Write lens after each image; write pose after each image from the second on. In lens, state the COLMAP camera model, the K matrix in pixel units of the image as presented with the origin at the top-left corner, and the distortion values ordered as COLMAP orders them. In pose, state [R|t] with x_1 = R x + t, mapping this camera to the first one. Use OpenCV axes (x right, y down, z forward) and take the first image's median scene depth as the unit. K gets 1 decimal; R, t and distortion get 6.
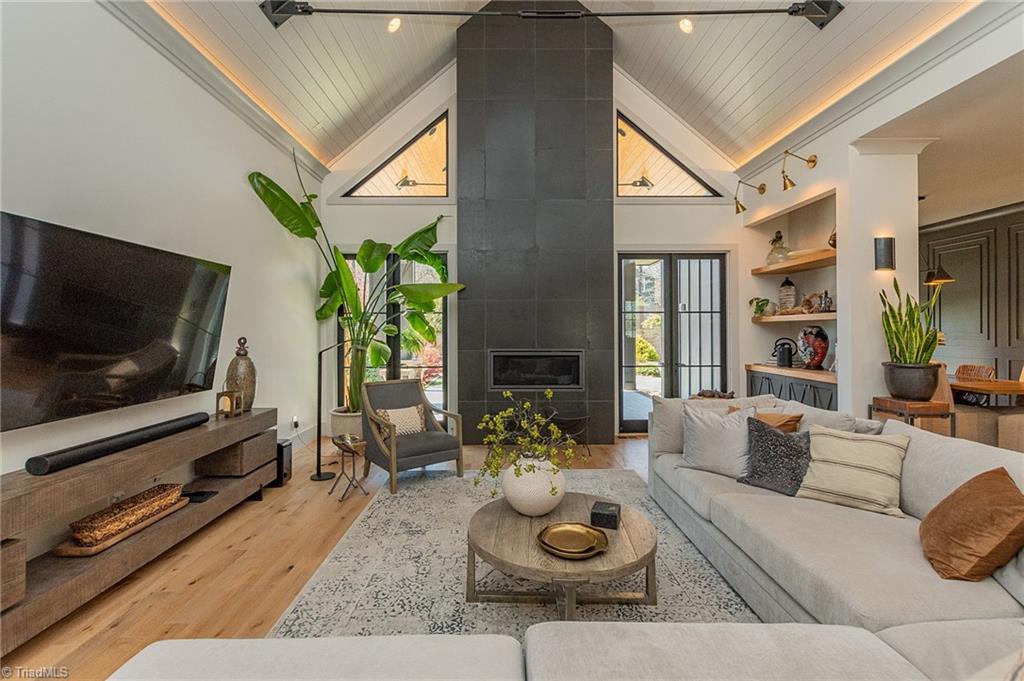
lens RADIAL K [[450.8, 0, 505.5], [0, 450.8, 326.8], [0, 0, 1]] dist [0.000699, -0.000357]
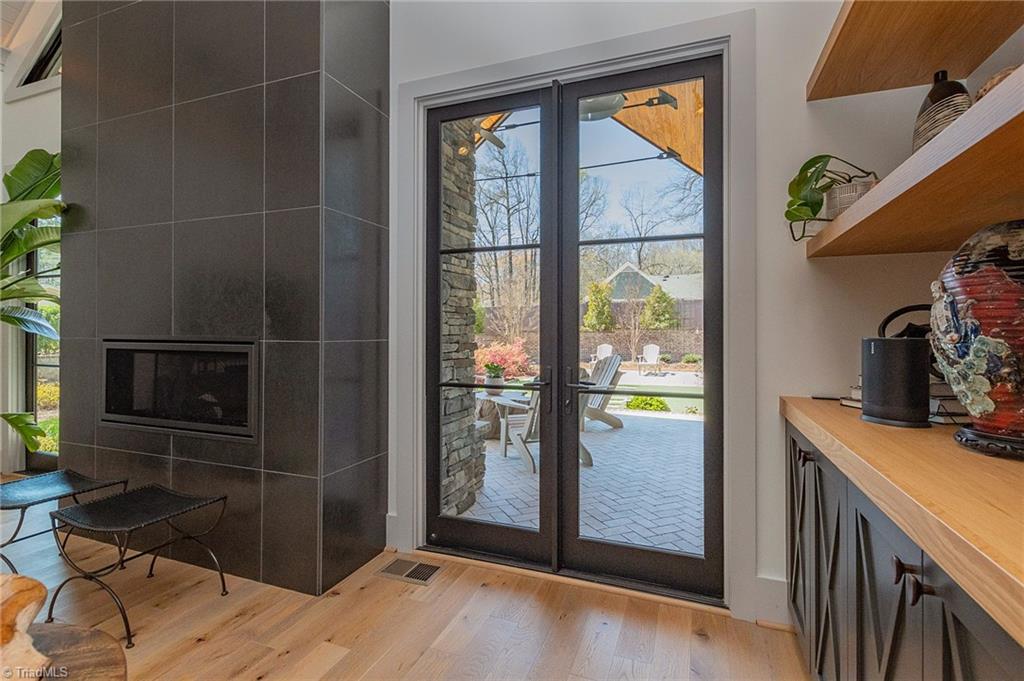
lens RADIAL K [[469.3, 0, 514.1], [0, 469.3, 331.6], [0, 0, 1]] dist [0.003606, 0.000203]
pose [[0.934635, 0.007998, -0.355518, 0.509763], [-0.005054, 0.999945, 0.009210, 0.038801], [0.355572, -0.006811, 0.934624, 0.677432]]
